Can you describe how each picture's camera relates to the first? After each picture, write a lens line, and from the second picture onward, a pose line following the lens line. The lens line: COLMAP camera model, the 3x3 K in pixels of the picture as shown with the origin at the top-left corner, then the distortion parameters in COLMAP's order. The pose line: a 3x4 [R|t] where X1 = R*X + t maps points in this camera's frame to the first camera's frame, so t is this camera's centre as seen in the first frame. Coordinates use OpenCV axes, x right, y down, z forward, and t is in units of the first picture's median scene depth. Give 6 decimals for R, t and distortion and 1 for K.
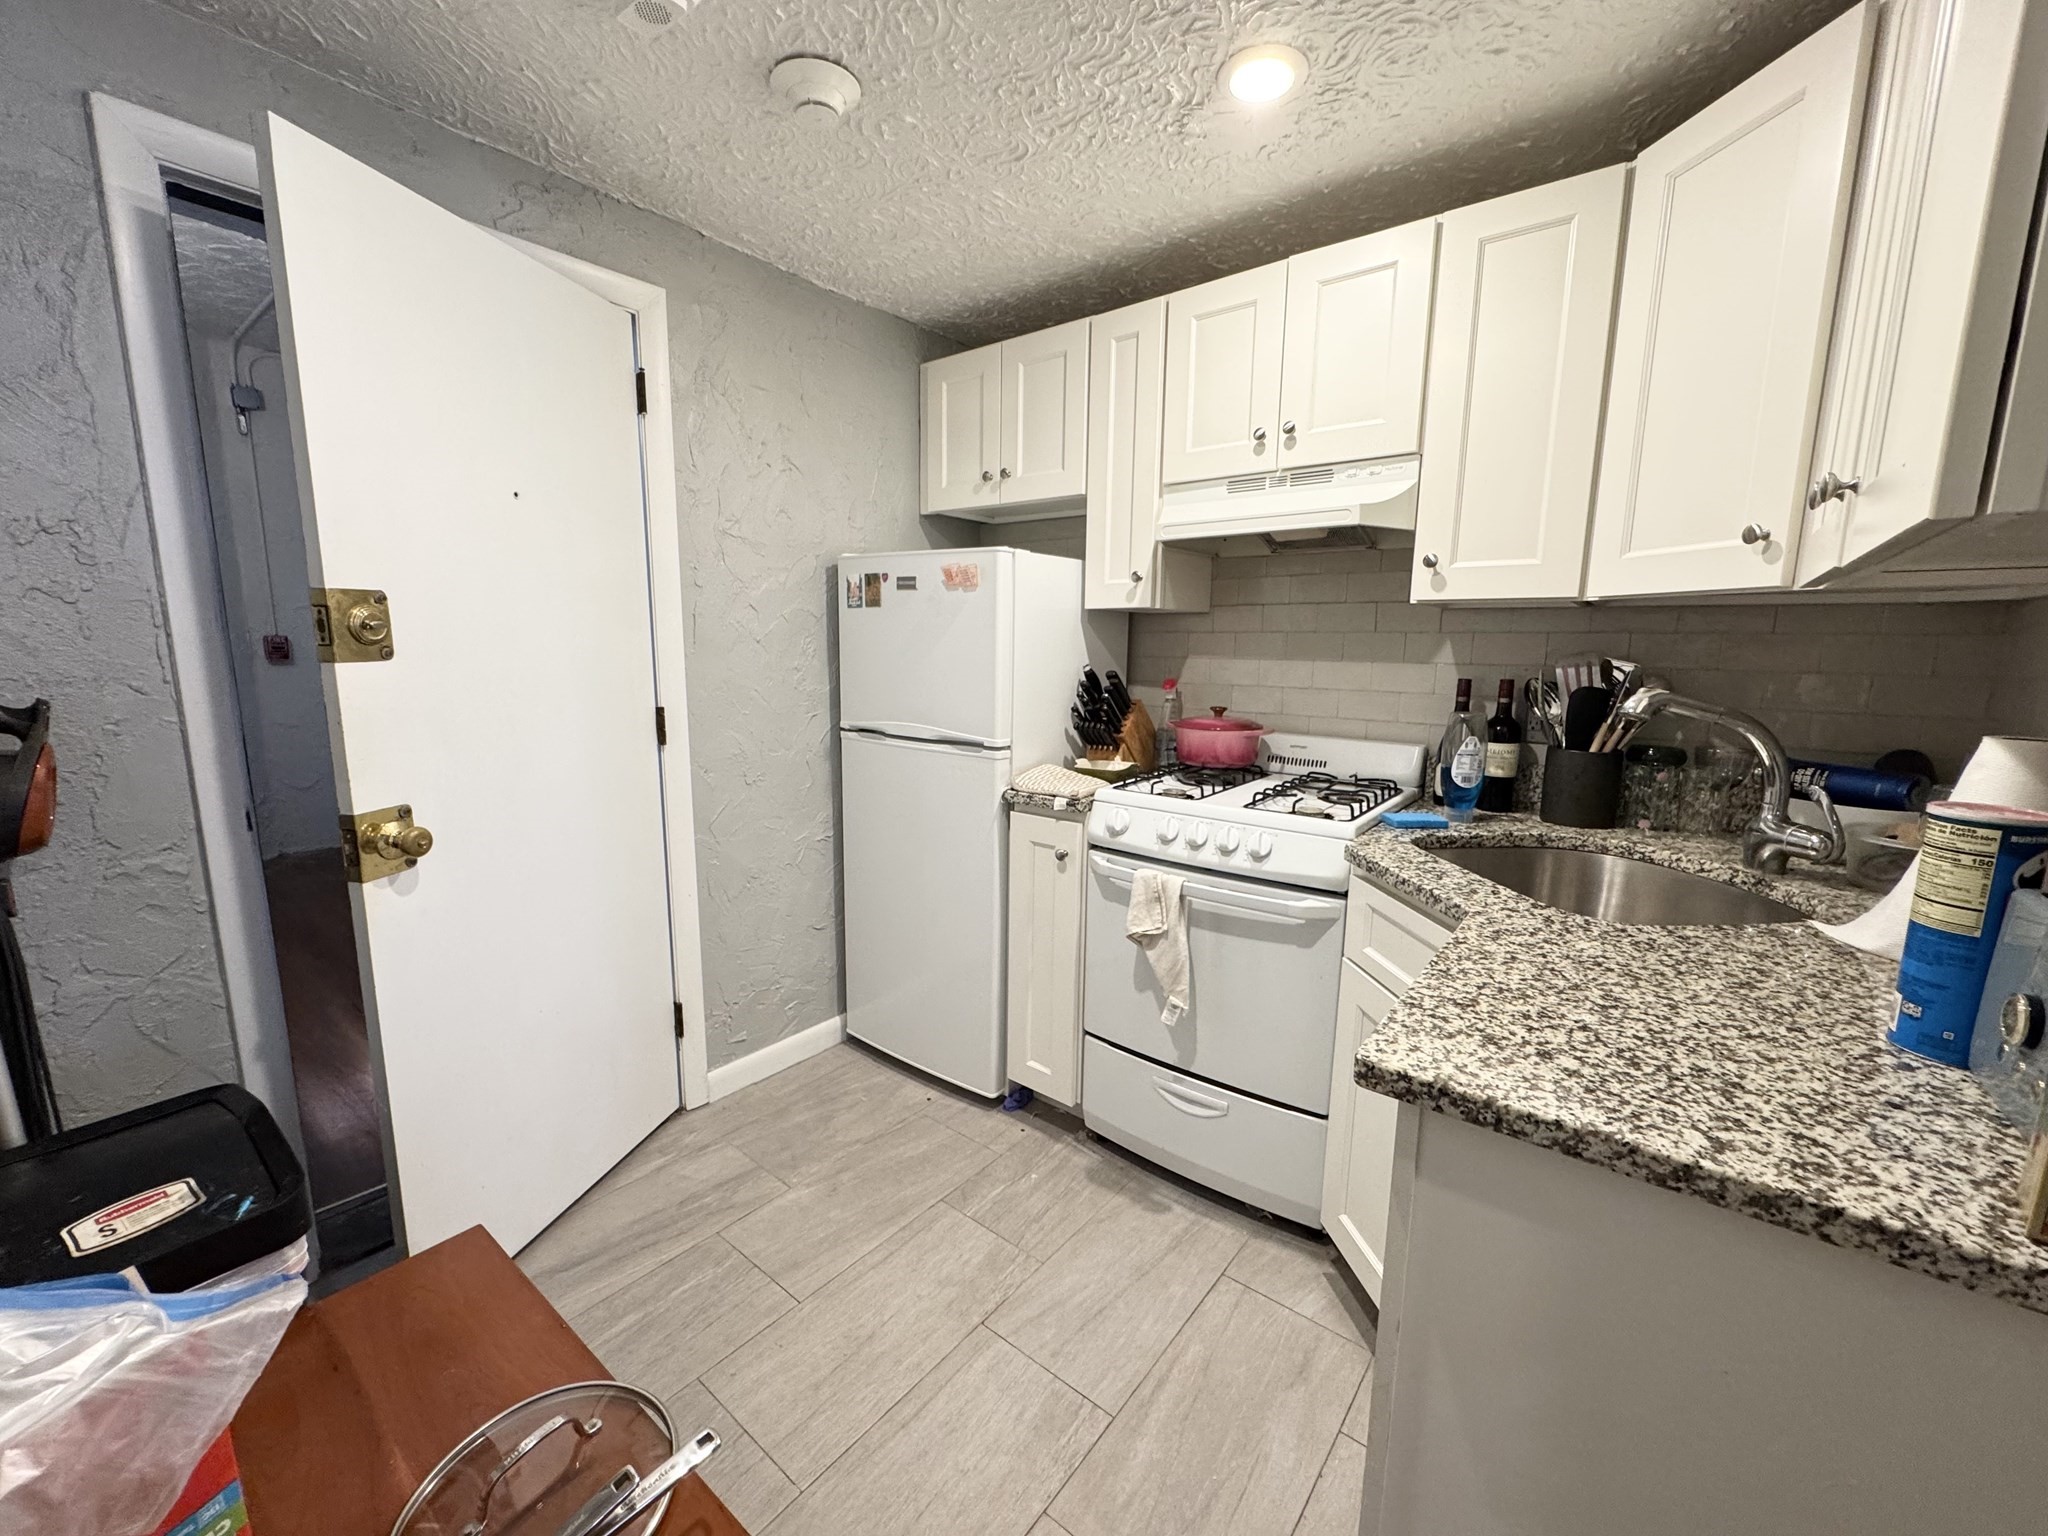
lens RADIAL K [[818.7, 0, 1024.9], [0, 818.7, 766.6], [0, 0, 1]] dist [0.000657, 0.000071]
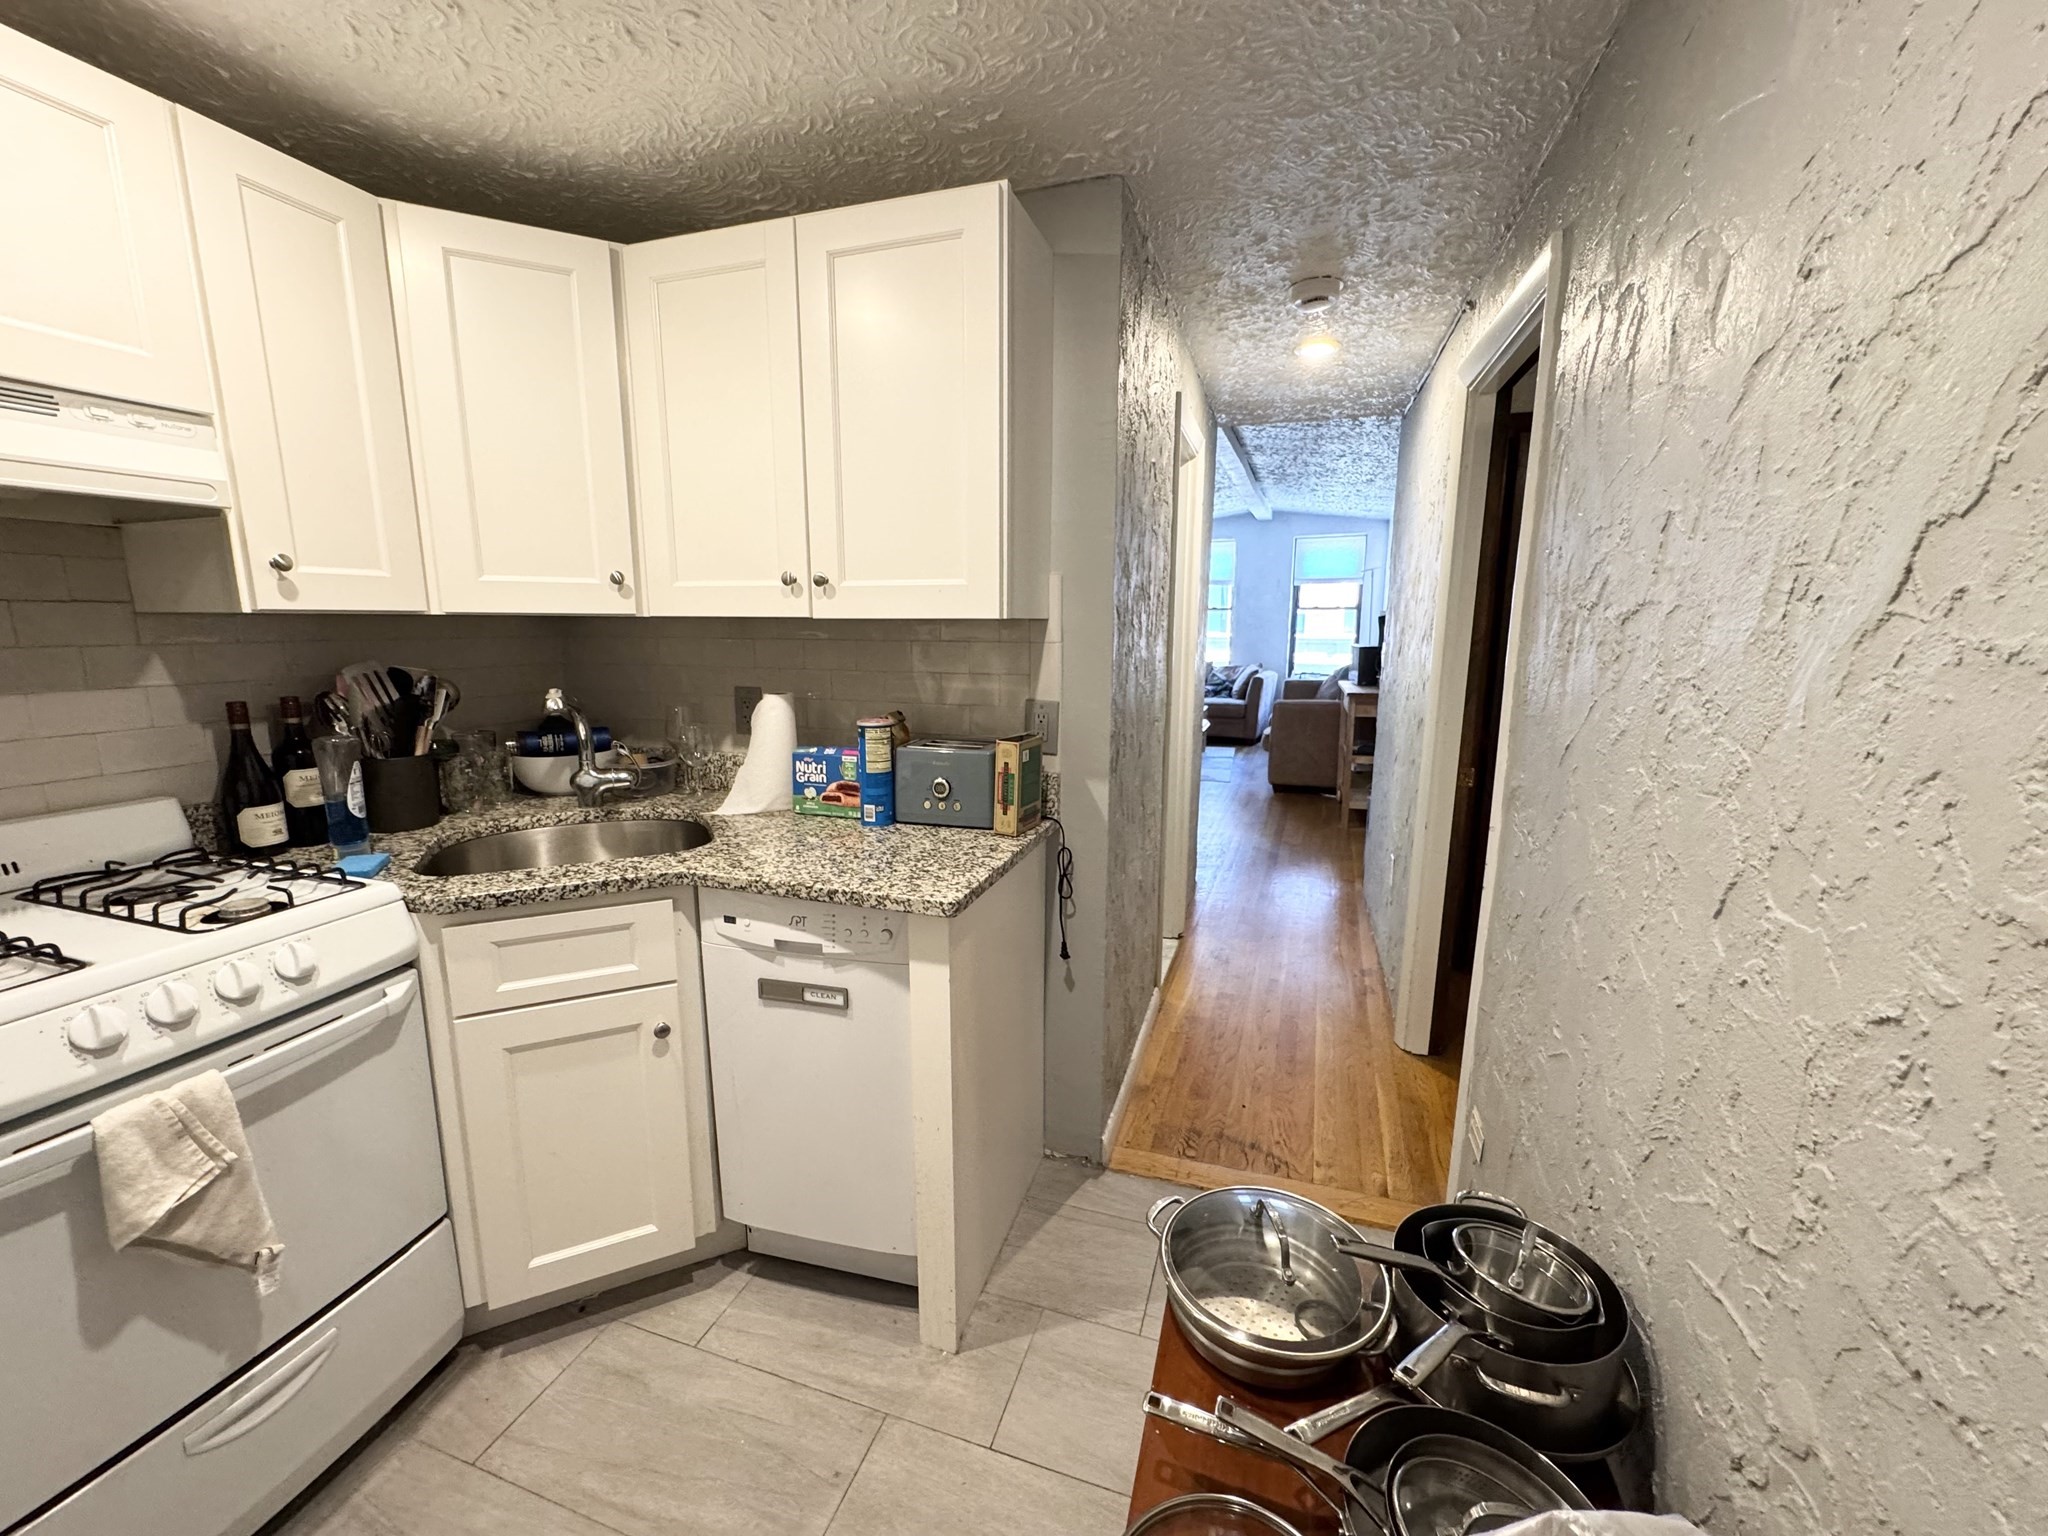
lens RADIAL K [[818.7, 0, 1020.0], [0, 818.7, 769.8], [0, 0, 1]] dist [0.000657, 0.000071]
pose [[-0.344923, -0.182600, 0.920698, -0.690678], [0.135365, 0.960964, 0.241297, -0.186798], [-0.928819, 0.207859, -0.306741, 0.759783]]
